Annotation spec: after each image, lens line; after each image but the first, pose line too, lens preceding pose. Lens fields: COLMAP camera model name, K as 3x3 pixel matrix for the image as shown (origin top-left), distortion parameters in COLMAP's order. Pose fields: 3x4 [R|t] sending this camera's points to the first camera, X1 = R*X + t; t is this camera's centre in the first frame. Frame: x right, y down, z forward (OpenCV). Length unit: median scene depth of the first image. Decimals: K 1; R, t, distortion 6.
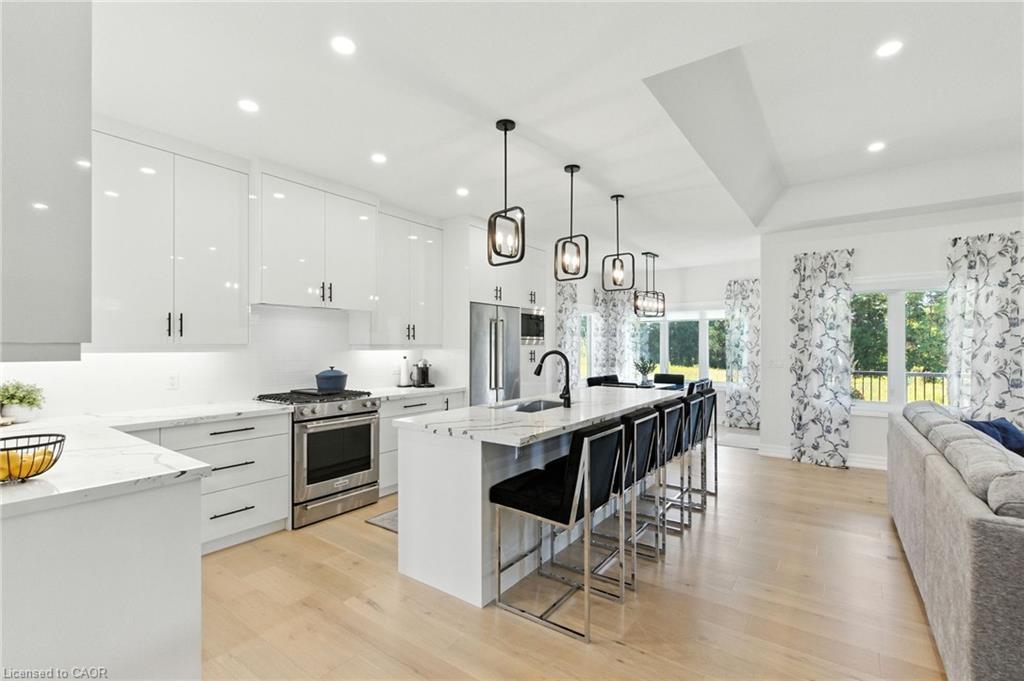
lens RADIAL K [[459.1, 0, 514.8], [0, 459.1, 346.8], [0, 0, 1]] dist [-0.003056, 0.001203]
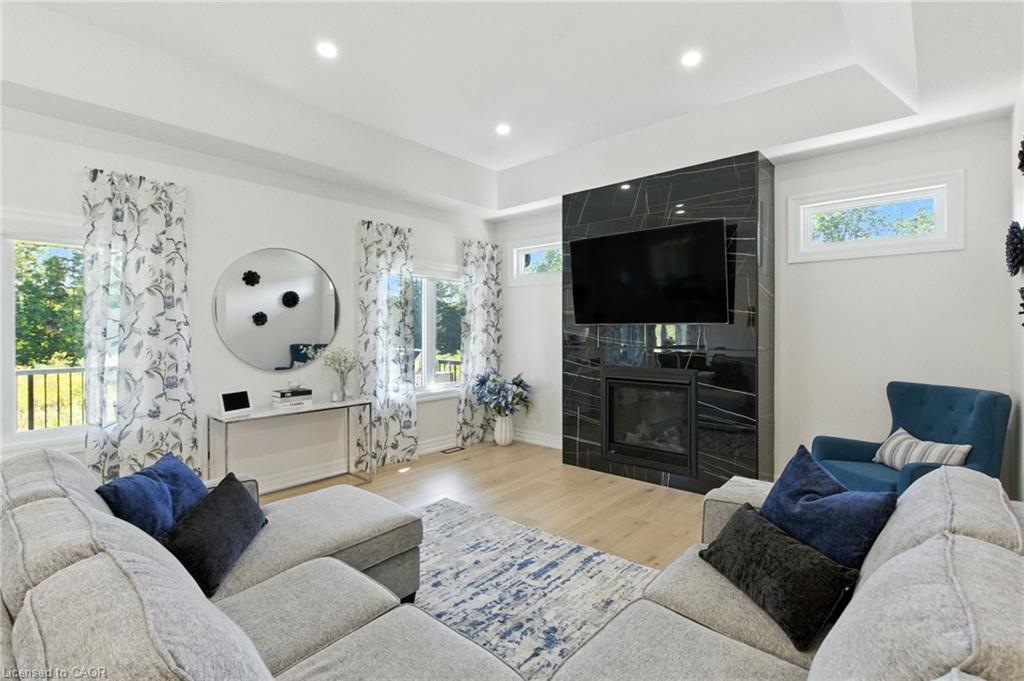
lens RADIAL K [[479.5, 0, 505.0], [0, 479.5, 331.7], [0, 0, 1]] dist [0.004074, -0.003007]
pose [[0.102578, -0.004644, 0.994714, 0.333630], [0.002326, 0.999987, 0.004429, -0.006308], [-0.994722, 0.001859, 0.102587, 0.342625]]
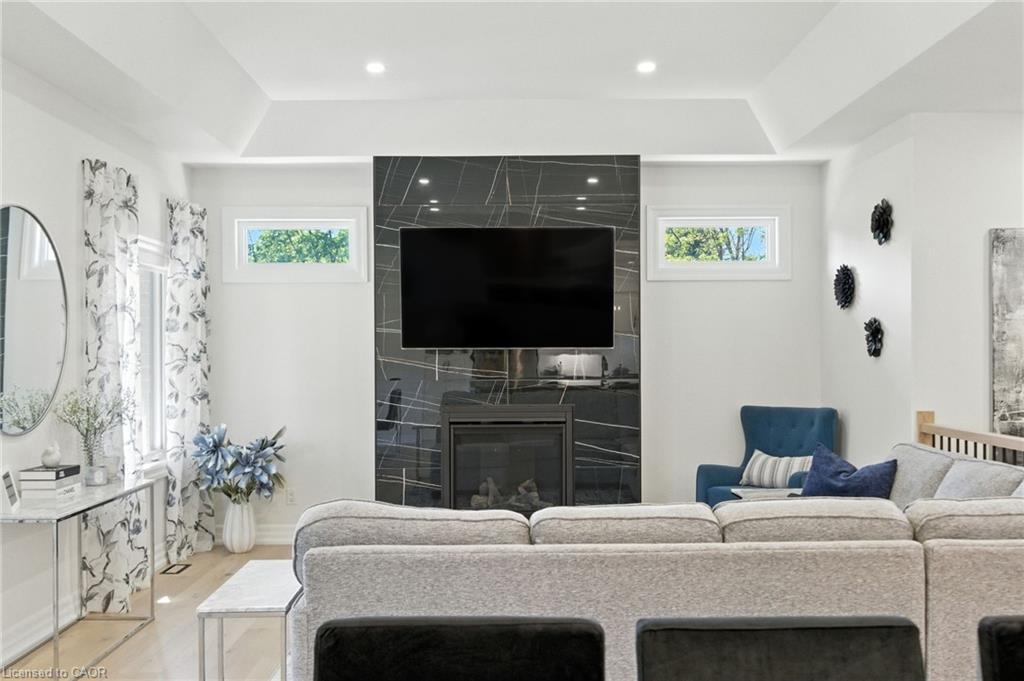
lens RADIAL K [[1014.5, 0, 502.3], [0, 1014.5, 358.9], [0, 0, 1]] dist [-0.006085, 0.000000]
pose [[-0.587215, 0.000788, 0.809430, 0.073568], [0.006336, 0.999973, 0.003623, -0.006300], [-0.809406, 0.007256, -0.587205, 1.055331]]
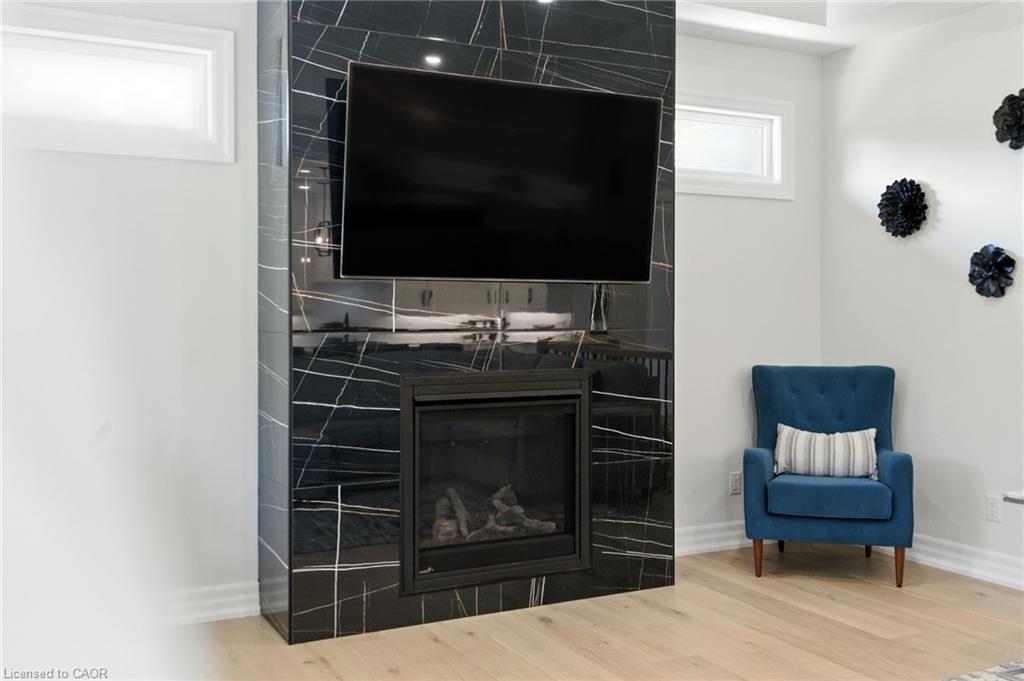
lens RADIAL K [[1014.5, 0, 507.5], [0, 1014.5, 324.1], [0, 0, 1]] dist [-0.006085, 0.000000]
pose [[-0.894244, -0.000766, 0.447578, 0.861653], [0.003016, 0.999966, 0.007737, 0.017108], [-0.447569, 0.008269, -0.894211, 0.998423]]
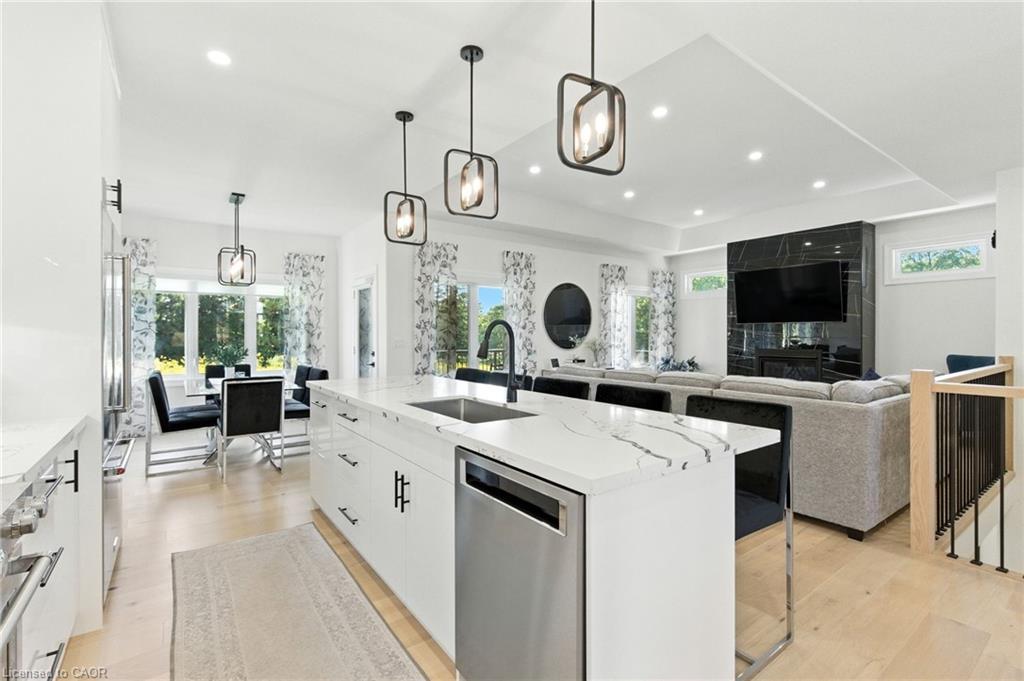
lens RADIAL K [[459.1, 0, 506.1], [0, 459.1, 339.7], [0, 0, 1]] dist [-0.003056, 0.001203]
pose [[0.311613, -0.008130, 0.950174, -0.383430], [0.002283, 0.999967, 0.007808, 0.023711], [-0.950206, -0.000264, 0.311622, 0.561170]]
